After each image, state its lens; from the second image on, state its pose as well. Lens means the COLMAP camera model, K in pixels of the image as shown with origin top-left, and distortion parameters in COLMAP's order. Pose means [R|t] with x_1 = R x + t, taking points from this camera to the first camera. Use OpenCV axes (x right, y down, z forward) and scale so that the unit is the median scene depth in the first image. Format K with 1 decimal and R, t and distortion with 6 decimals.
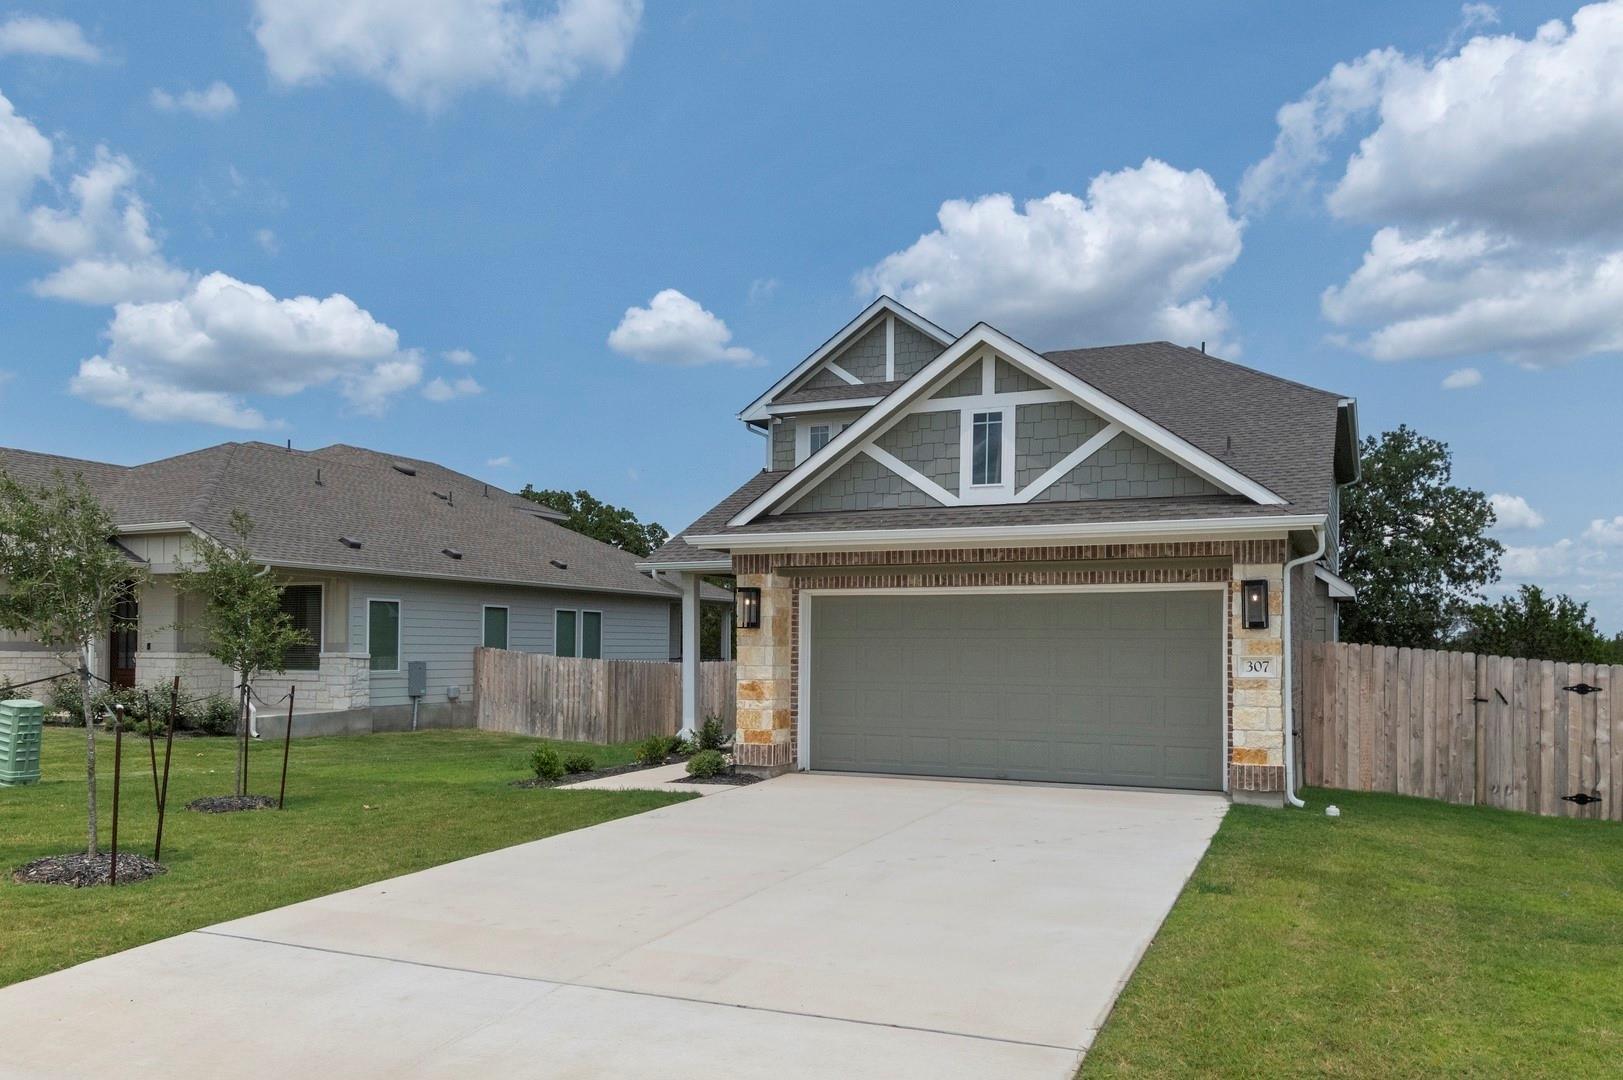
lens RADIAL K [[1210.2, 0, 811.5], [0, 1210.2, 540.0], [0, 0, 1]] dist [0.005147, -0.000812]
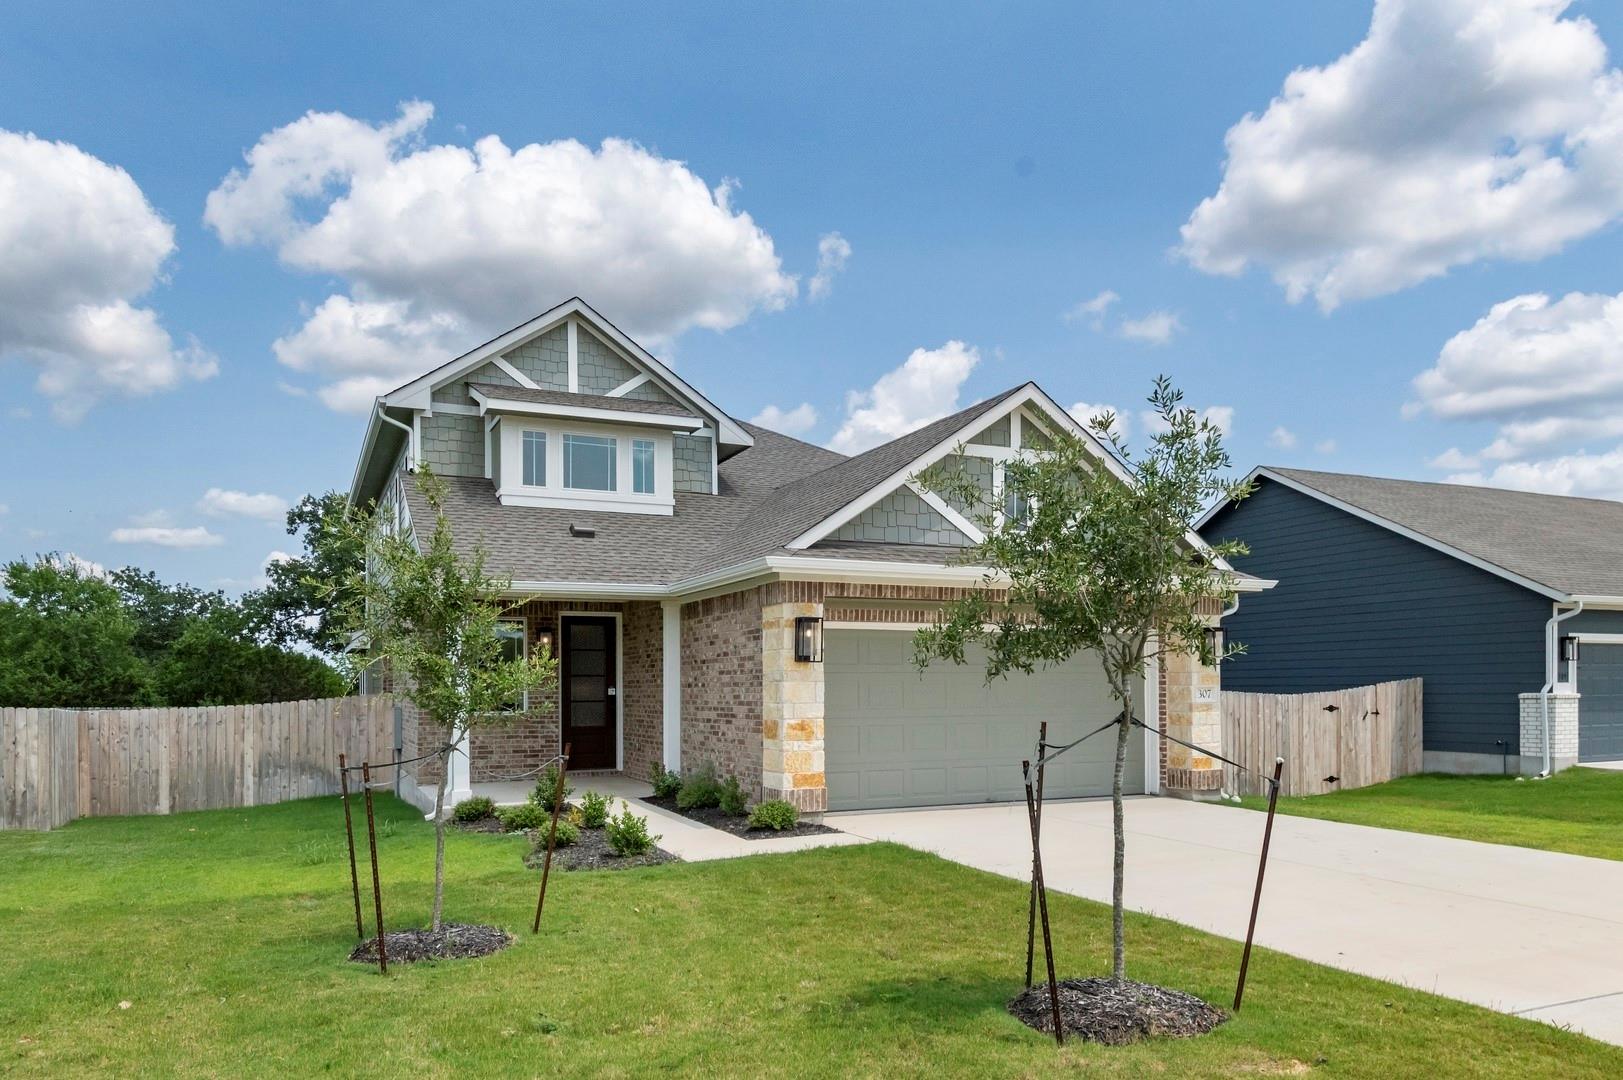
lens RADIAL K [[1186.3, 0, 812.4], [0, 1186.3, 598.8], [0, 0, 1]] dist [0.003510, -0.001954]
pose [[0.643387, 0.047425, 0.764070, -0.740942], [-0.058027, 0.998229, -0.013098, 0.037091], [-0.763339, -0.035909, 0.645000, 0.425824]]
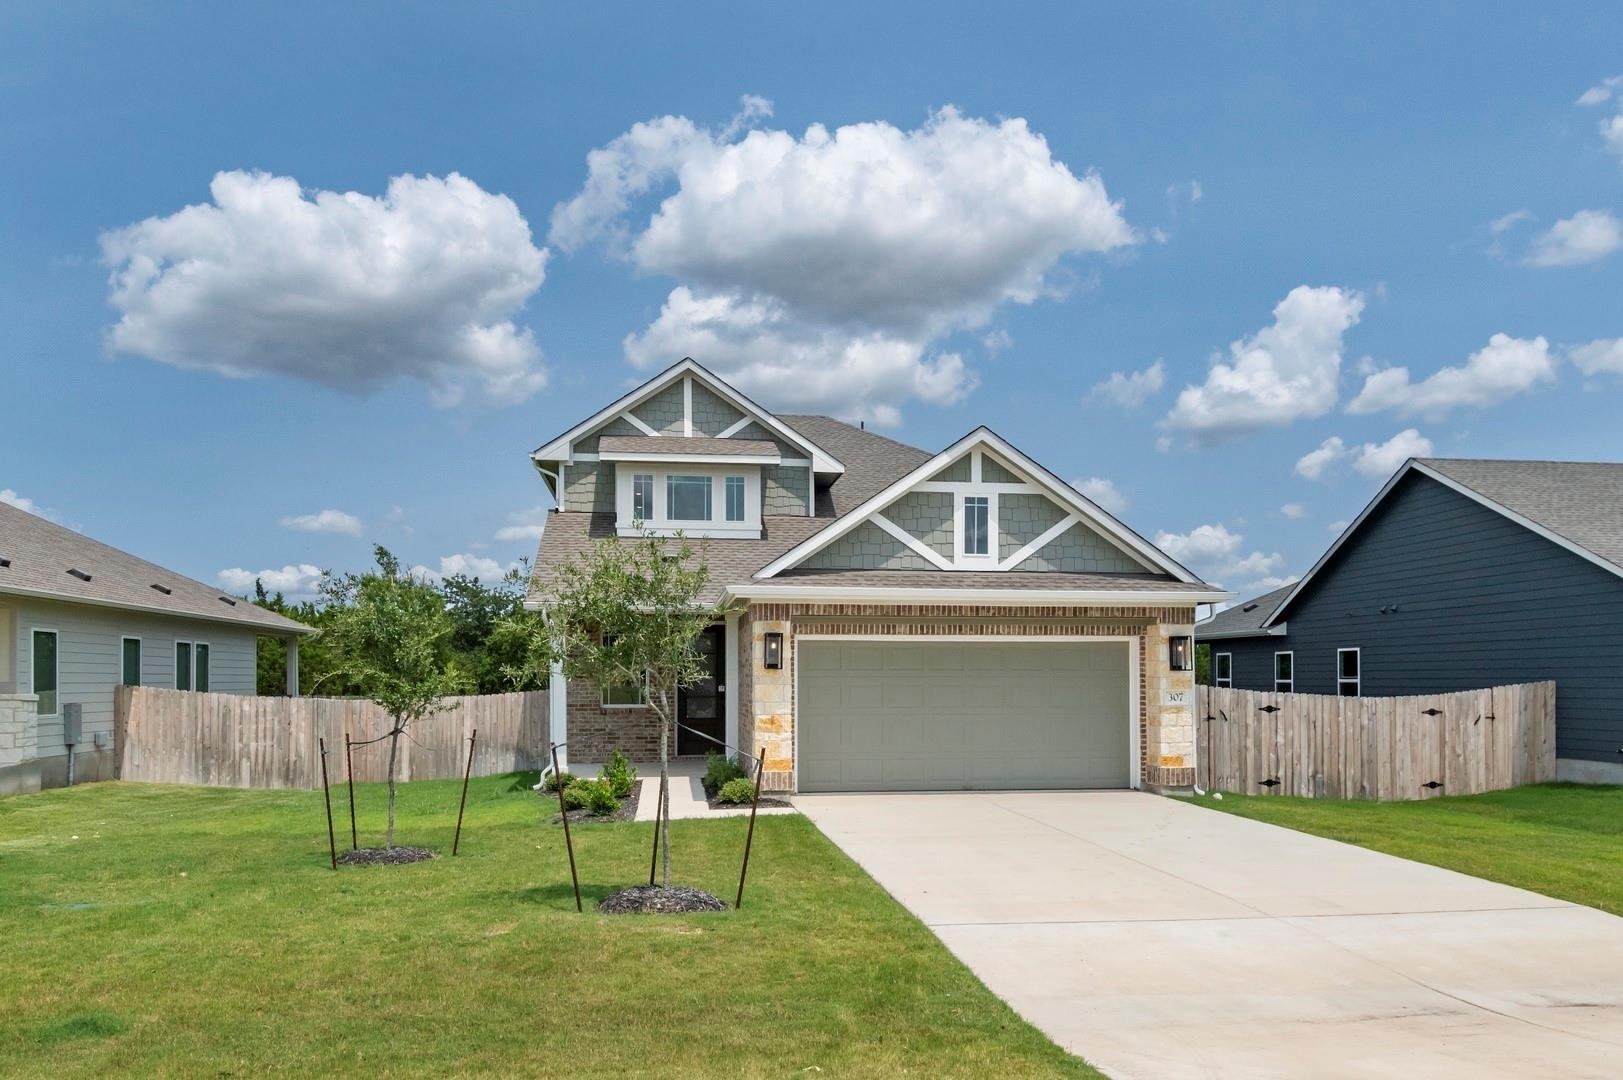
lens RADIAL K [[1253.3, 0, 793.2], [0, 1253.3, 554.2], [0, 0, 1]] dist [0.011269, -0.004985]
pose [[0.848985, 0.046384, 0.526377, -0.662544], [-0.041942, 0.998912, -0.020376, -0.011146], [-0.526749, -0.004778, 0.850007, -0.004183]]
